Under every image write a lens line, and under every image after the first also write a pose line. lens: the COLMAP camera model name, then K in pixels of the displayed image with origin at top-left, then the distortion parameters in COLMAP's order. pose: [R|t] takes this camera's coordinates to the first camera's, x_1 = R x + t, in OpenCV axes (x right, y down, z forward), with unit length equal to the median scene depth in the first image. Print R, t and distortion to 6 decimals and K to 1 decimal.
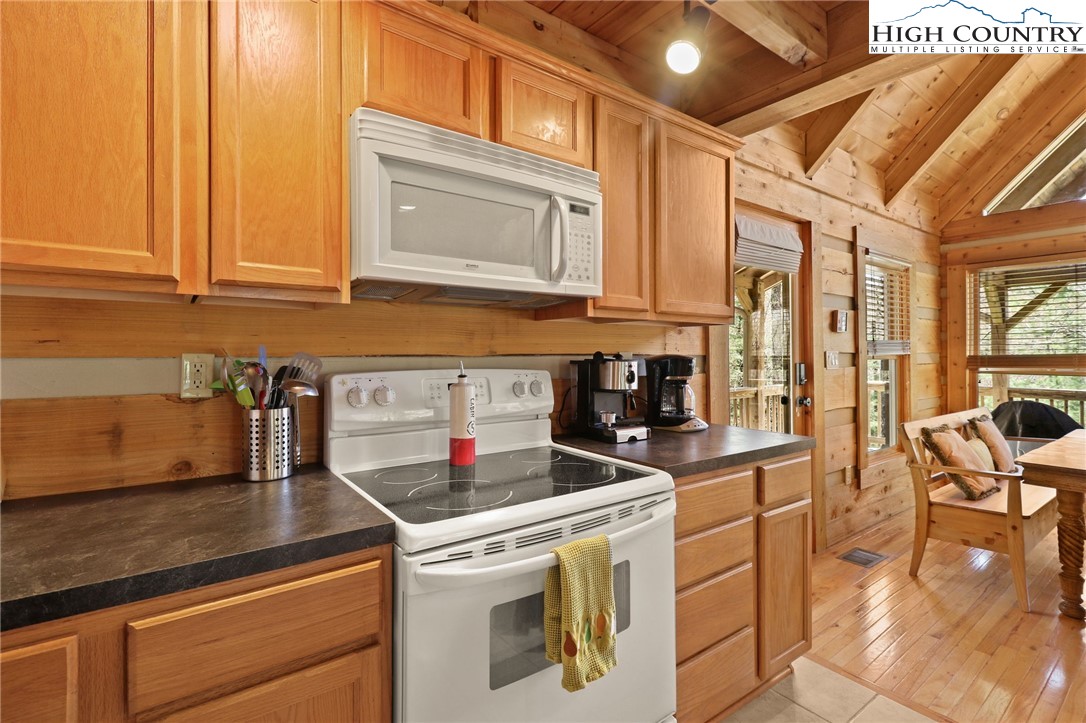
lens RADIAL K [[504.6, 0, 550.3], [0, 504.6, 351.7], [0, 0, 1]] dist [0.005666, -0.004081]
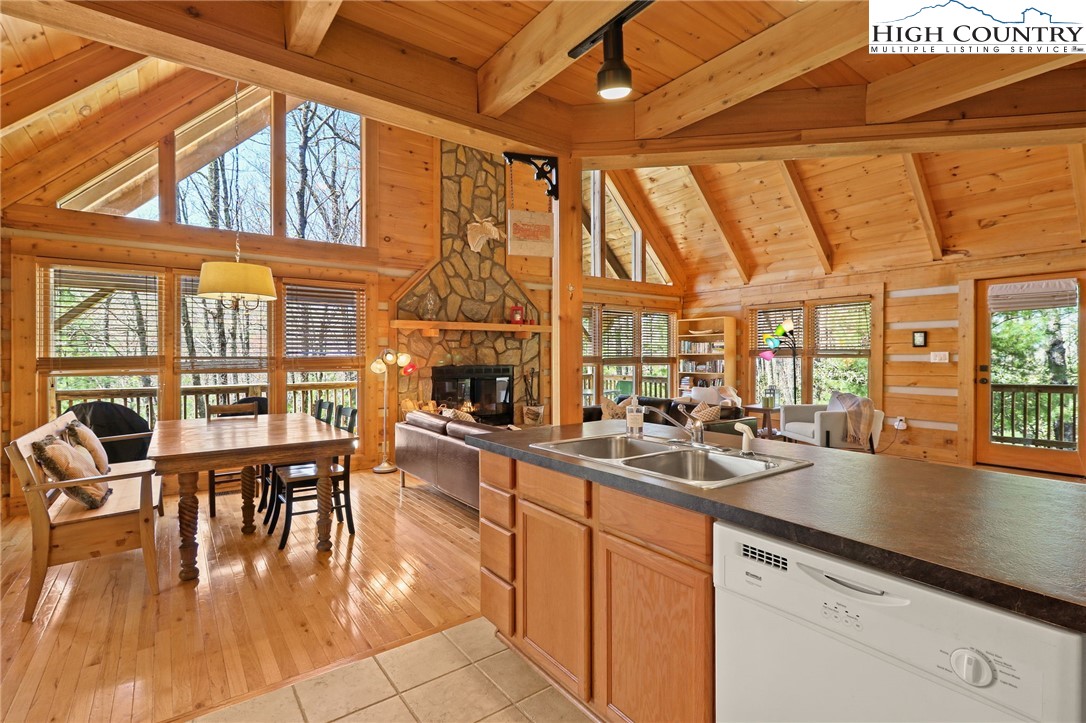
lens RADIAL K [[504.6, 0, 548.3], [0, 504.6, 360.1], [0, 0, 1]] dist [0.005666, -0.004081]
pose [[0.001279, -0.006409, 0.999979, -0.080162], [-0.005678, 0.999963, 0.006416, 0.001032], [-0.999983, -0.005686, 0.001243, 0.095034]]
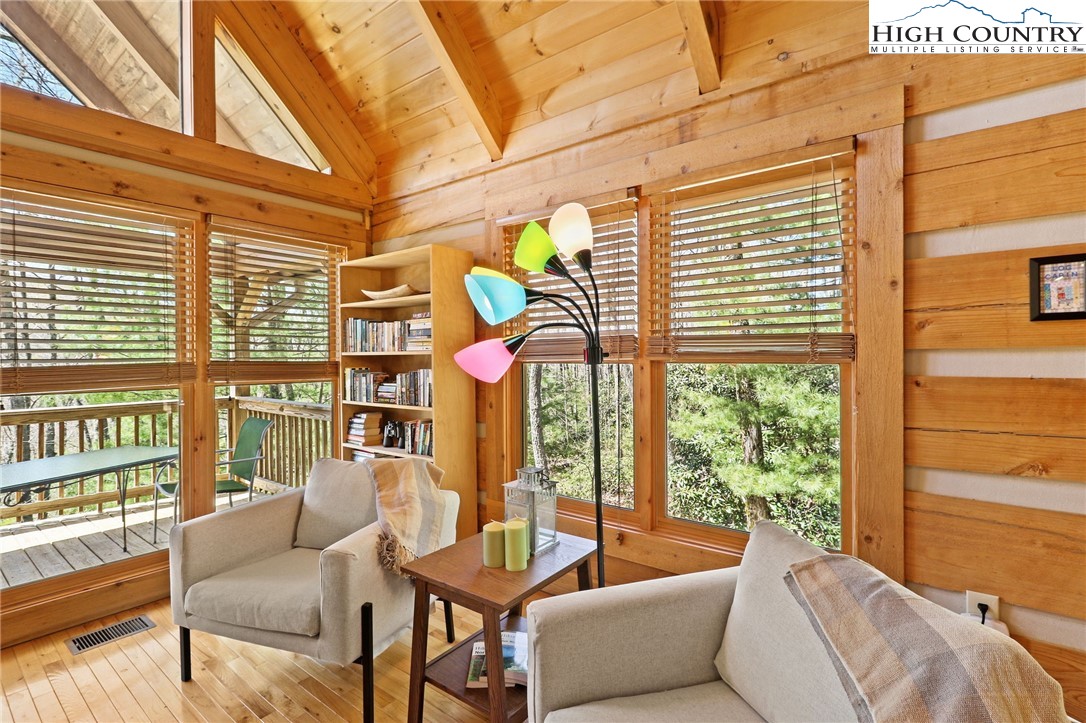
lens RADIAL K [[504.6, 0, 547.8], [0, 504.6, 356.9], [0, 0, 1]] dist [0.005666, -0.004081]
pose [[-0.263590, -0.004521, 0.964624, 1.123232], [0.003910, 0.999976, 0.005755, -0.010857], [-0.964627, 0.005288, -0.263566, -0.523688]]
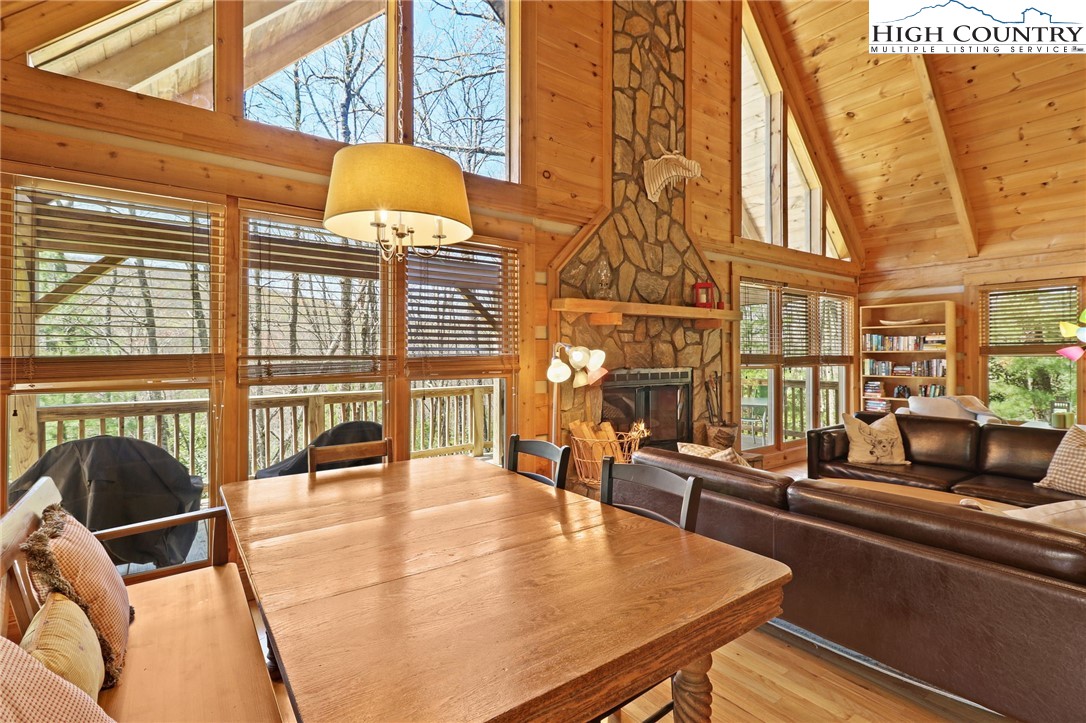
lens RADIAL K [[504.6, 0, 544.3], [0, 504.6, 352.1], [0, 0, 1]] dist [0.005666, -0.004081]
pose [[0.006173, 0.005091, 0.999968, 0.402030], [-0.005490, 0.999972, -0.005057, 0.001771], [-0.999966, -0.005458, 0.006201, 0.532471]]
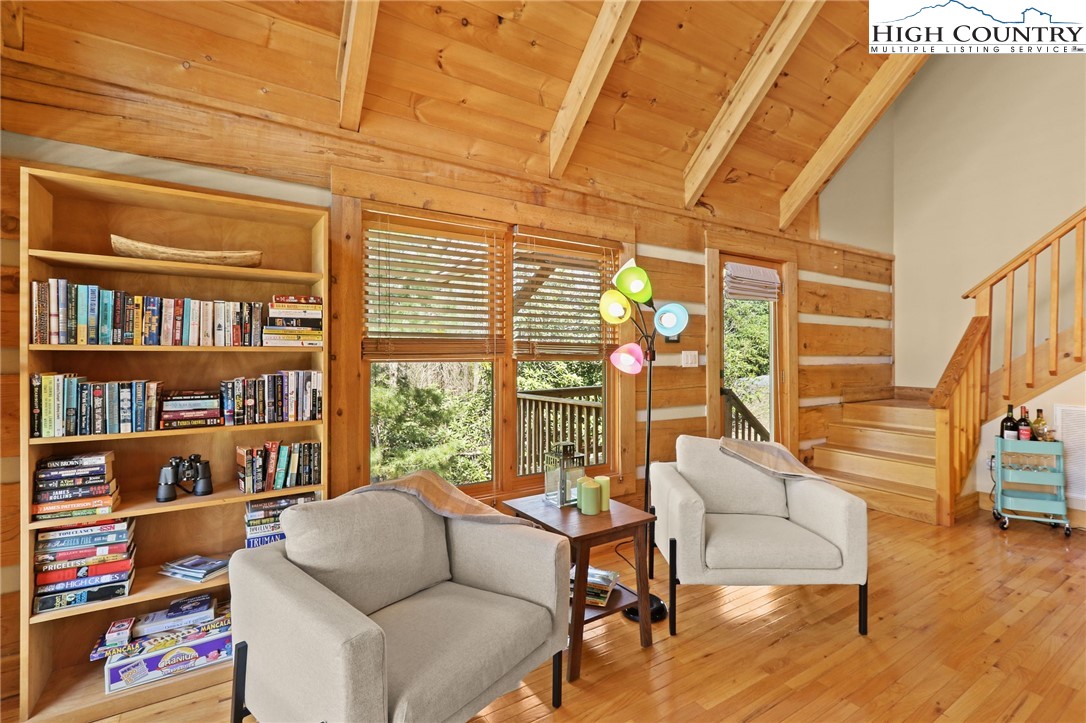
lens RADIAL K [[504.6, 0, 561.9], [0, 504.6, 354.0], [0, 0, 1]] dist [0.005666, -0.004081]
pose [[-0.998235, -0.005866, 0.059093, 1.513829], [-0.006184, 0.999967, -0.005197, -0.007524], [-0.059060, -0.005553, -0.998239, -0.061760]]
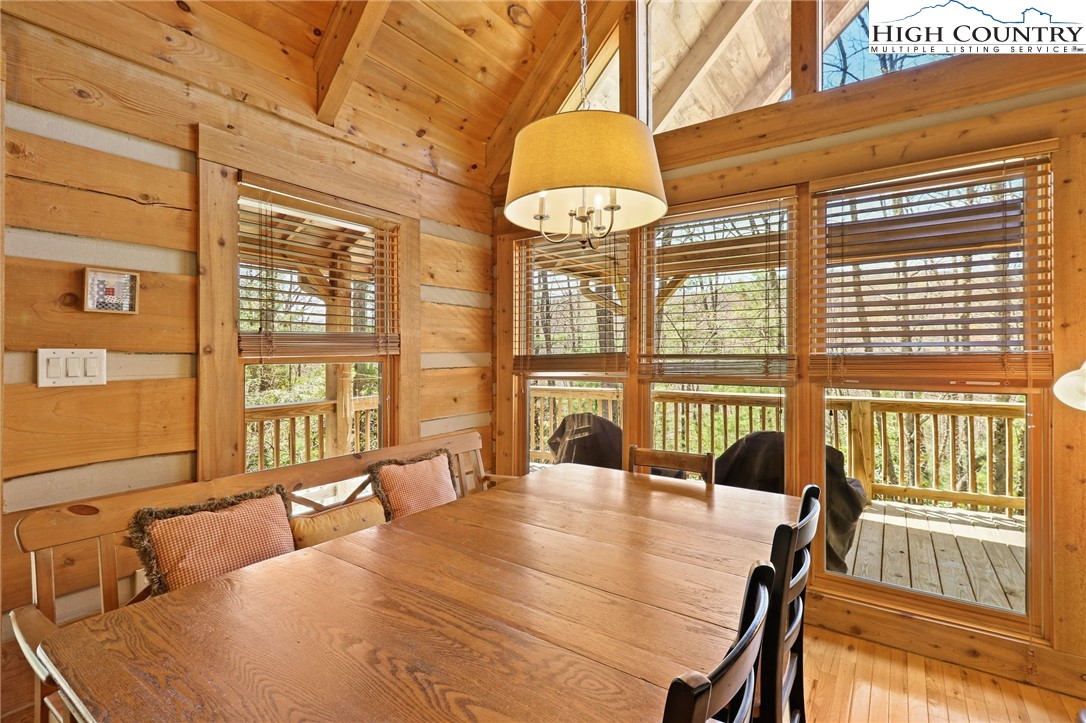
lens RADIAL K [[504.6, 0, 538.8], [0, 504.6, 348.0], [0, 0, 1]] dist [0.005666, -0.004081]
pose [[0.949173, -0.000234, 0.314755, 0.671230], [0.001378, 0.999993, -0.003412, -0.001124], [-0.314752, 0.003672, 0.949167, 0.305650]]
